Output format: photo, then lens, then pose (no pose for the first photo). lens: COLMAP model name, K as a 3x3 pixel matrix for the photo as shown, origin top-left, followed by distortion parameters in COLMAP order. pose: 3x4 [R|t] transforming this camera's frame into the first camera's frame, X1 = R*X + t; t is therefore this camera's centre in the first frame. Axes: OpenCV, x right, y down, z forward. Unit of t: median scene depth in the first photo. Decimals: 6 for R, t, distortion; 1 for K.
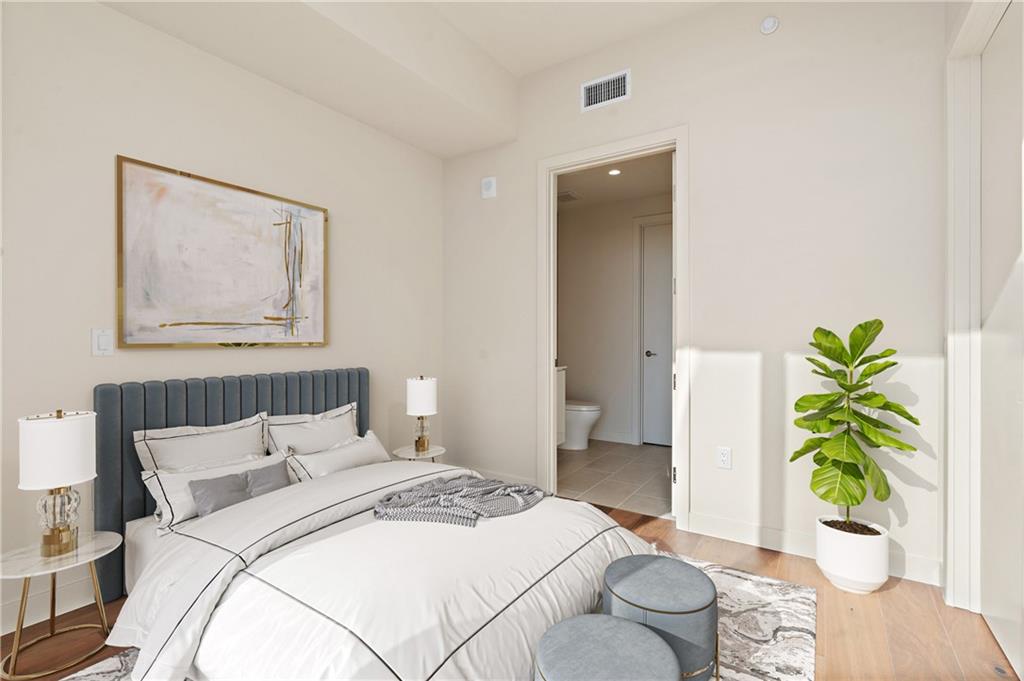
lens RADIAL K [[475.6, 0, 510.5], [0, 475.6, 336.6], [0, 0, 1]] dist [-0.000755, -0.000070]
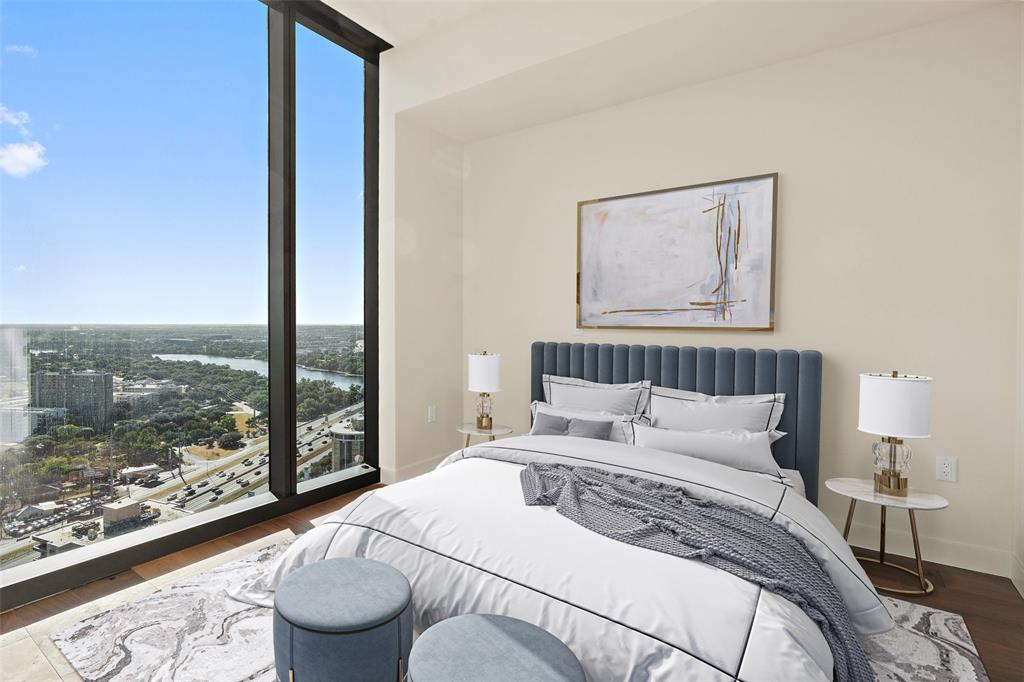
lens RADIAL K [[475.6, 0, 511.0], [0, 475.6, 338.5], [0, 0, 1]] dist [-0.000755, -0.000070]
pose [[0.004391, 0.030437, -0.999527, 0.539249], [-0.004483, 0.999527, 0.030417, 0.008171], [0.999980, 0.004347, 0.004526, 0.585677]]
